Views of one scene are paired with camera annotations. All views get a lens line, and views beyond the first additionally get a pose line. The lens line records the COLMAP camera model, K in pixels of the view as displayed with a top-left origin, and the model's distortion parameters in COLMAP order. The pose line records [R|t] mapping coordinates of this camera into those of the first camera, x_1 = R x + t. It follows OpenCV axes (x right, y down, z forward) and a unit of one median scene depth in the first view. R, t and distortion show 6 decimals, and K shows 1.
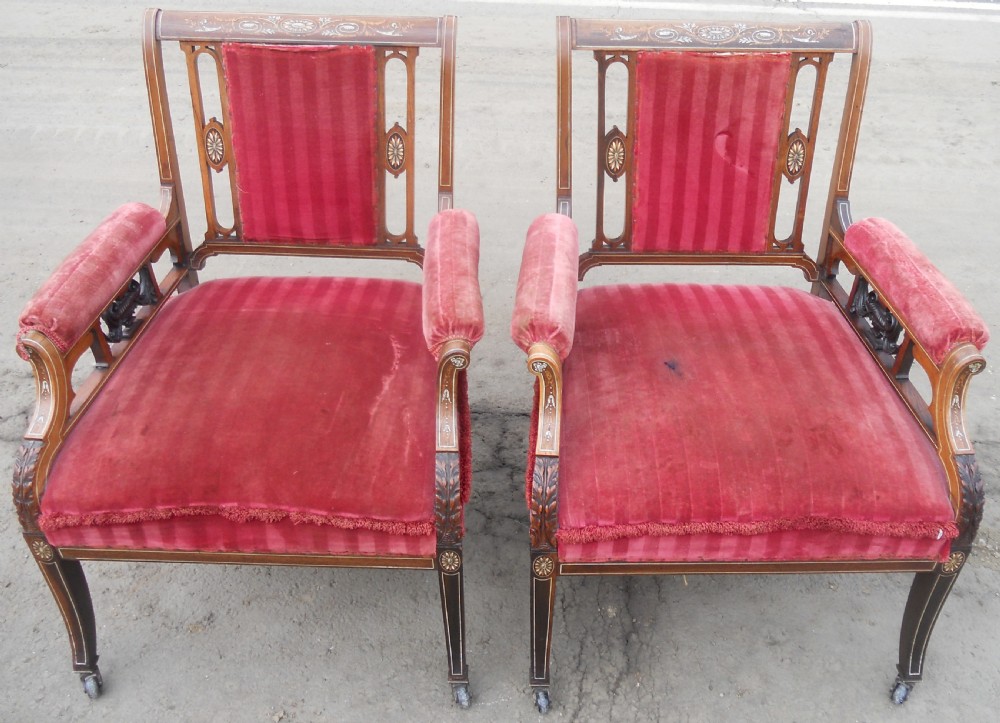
lens RADIAL K [[979.2, 0, 506.0], [0, 979.2, 339.0], [0, 0, 1]] dist [-0.037659, 0.000000]
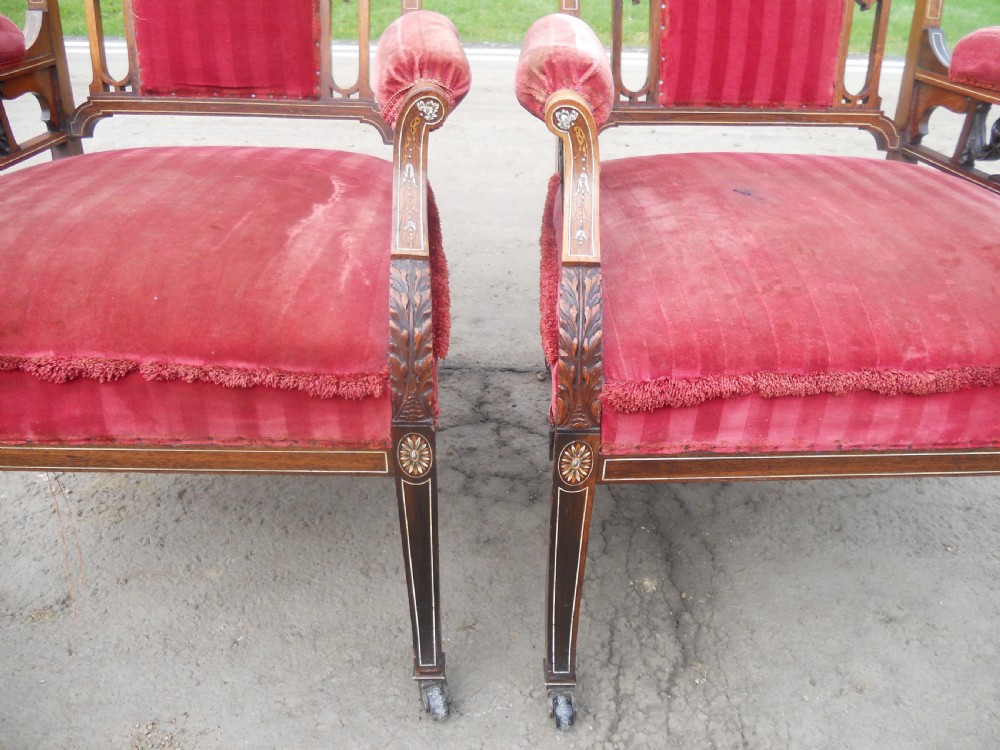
lens RADIAL K [[846.2, 0, 493.6], [0, 846.2, 395.1], [0, 0, 1]] dist [-0.055099, 0.021173]
pose [[0.999524, -0.008568, 0.029640, -0.021602], [0.010807, 0.997030, -0.076252, 0.206339], [-0.028898, 0.076536, 0.996648, 0.430035]]
